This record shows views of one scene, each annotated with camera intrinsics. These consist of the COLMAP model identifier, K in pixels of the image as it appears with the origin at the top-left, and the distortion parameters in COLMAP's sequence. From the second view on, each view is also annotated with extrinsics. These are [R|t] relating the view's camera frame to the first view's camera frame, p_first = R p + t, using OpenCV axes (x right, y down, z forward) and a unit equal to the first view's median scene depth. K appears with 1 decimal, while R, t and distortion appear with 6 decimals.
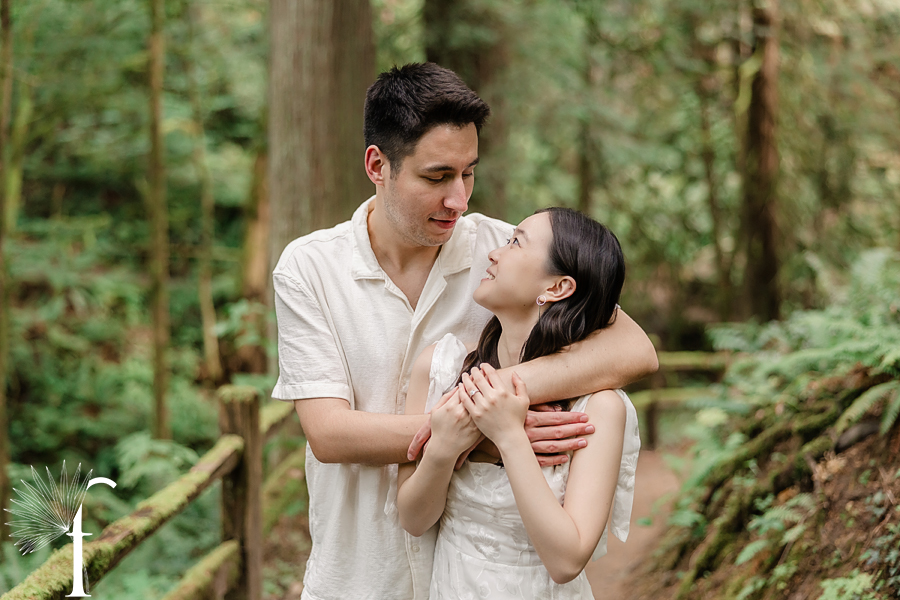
lens RADIAL K [[1536.7, 0, 434.4], [0, 1536.7, 306.6], [0, 0, 1]] dist [0.210439, 0.000000]
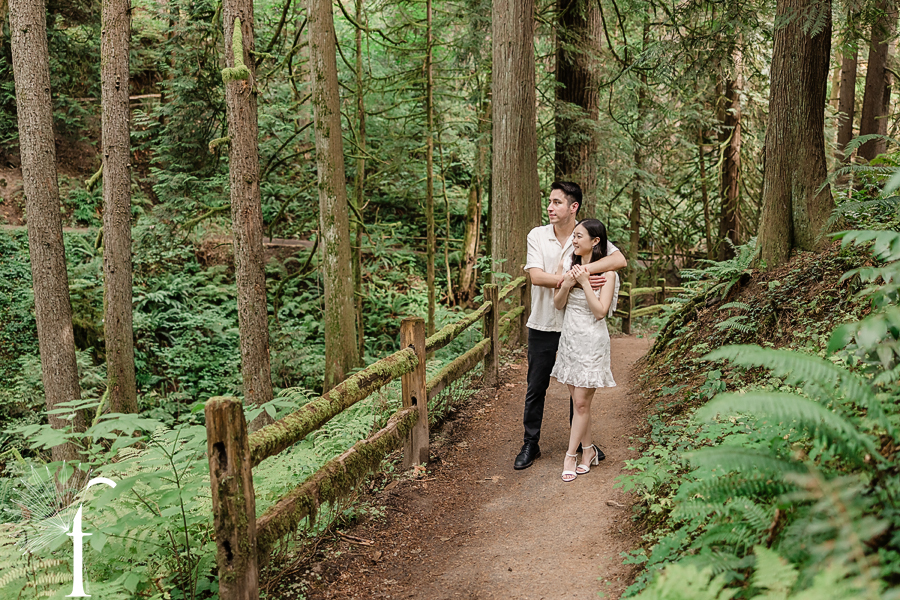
lens RADIAL K [[794.9, 0, 454.4], [0, 794.9, 307.0], [0, 0, 1]] dist [0.018526, -0.047162]
pose [[0.991486, 0.009871, -0.129838, -0.005552], [-0.003407, 0.998748, 0.049906, 0.022418], [0.130168, -0.049038, 0.990278, -0.448941]]
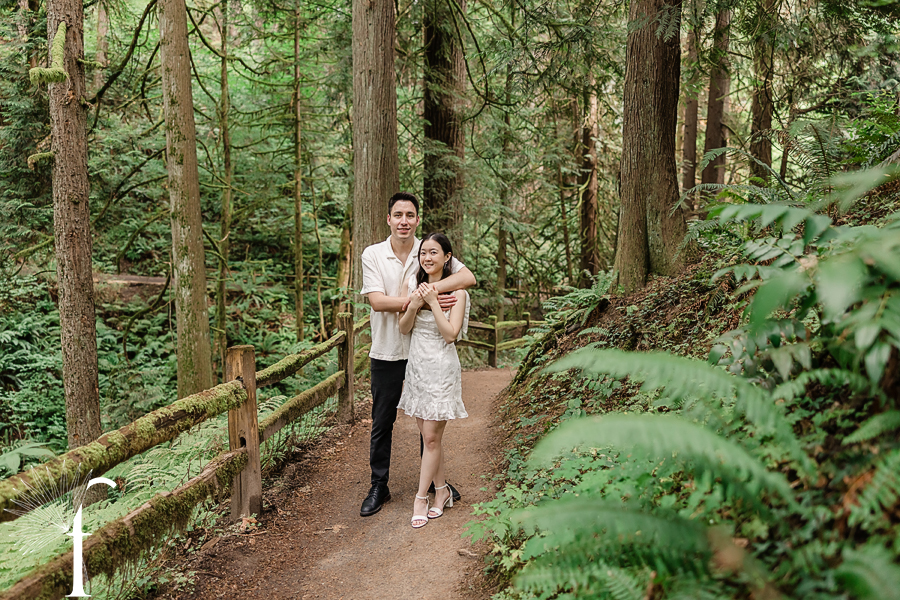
lens RADIAL K [[775.2, 0, 458.1], [0, 775.2, 300.8], [0, 0, 1]] dist [0.013038, -0.010313]
pose [[0.999456, 0.000101, 0.032976, 0.023038], [0.000132, 0.999975, -0.007061, 0.042687], [-0.032976, 0.007061, 0.999431, -0.325987]]
